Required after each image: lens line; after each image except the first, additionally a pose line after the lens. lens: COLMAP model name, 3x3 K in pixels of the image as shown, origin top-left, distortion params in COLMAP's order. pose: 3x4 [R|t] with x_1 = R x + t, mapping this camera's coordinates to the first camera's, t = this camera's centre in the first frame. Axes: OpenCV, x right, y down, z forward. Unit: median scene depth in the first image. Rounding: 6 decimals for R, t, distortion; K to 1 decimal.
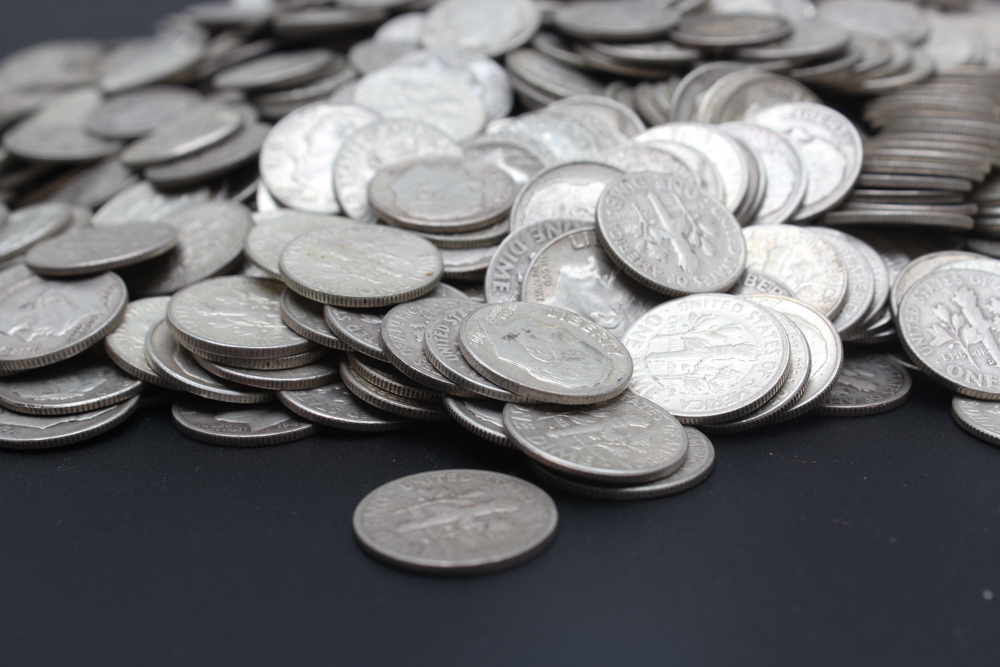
lens RADIAL K [[1487.9, 0, 498.2], [0, 1487.9, 340.0], [0, 0, 1]] dist [-0.050199, 0.000000]
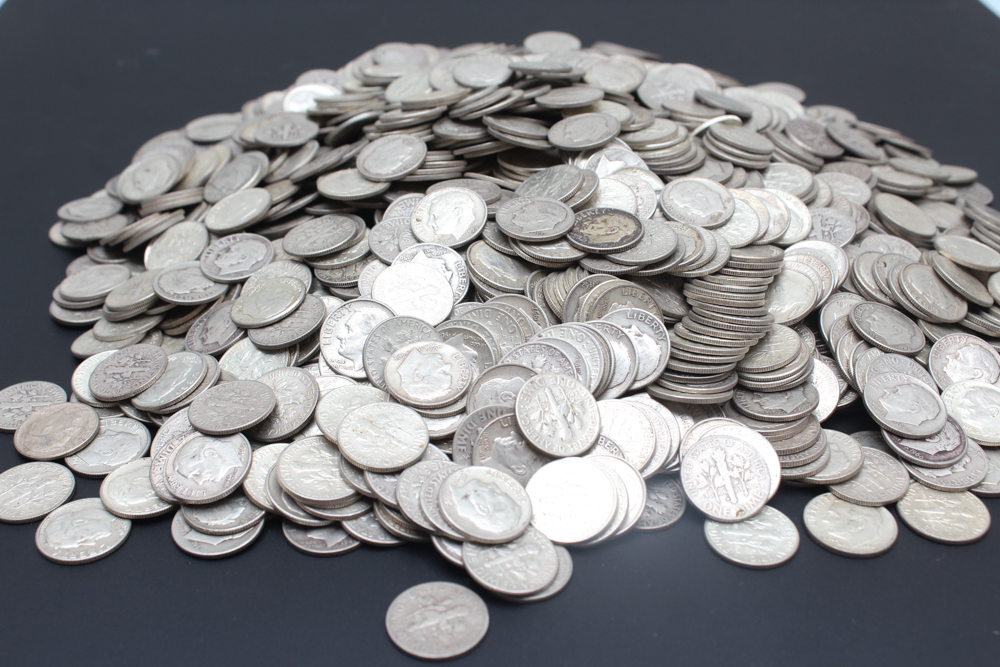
lens RADIAL K [[1211.6, 0, 491.3], [0, 1211.6, 353.9], [0, 0, 1]] dist [-0.087725, 0.000000]
pose [[0.999819, -0.000360, 0.019042, 0.010390], [-0.003886, 0.974935, 0.222455, -0.479772], [-0.018645, -0.222489, 0.974757, -0.402976]]
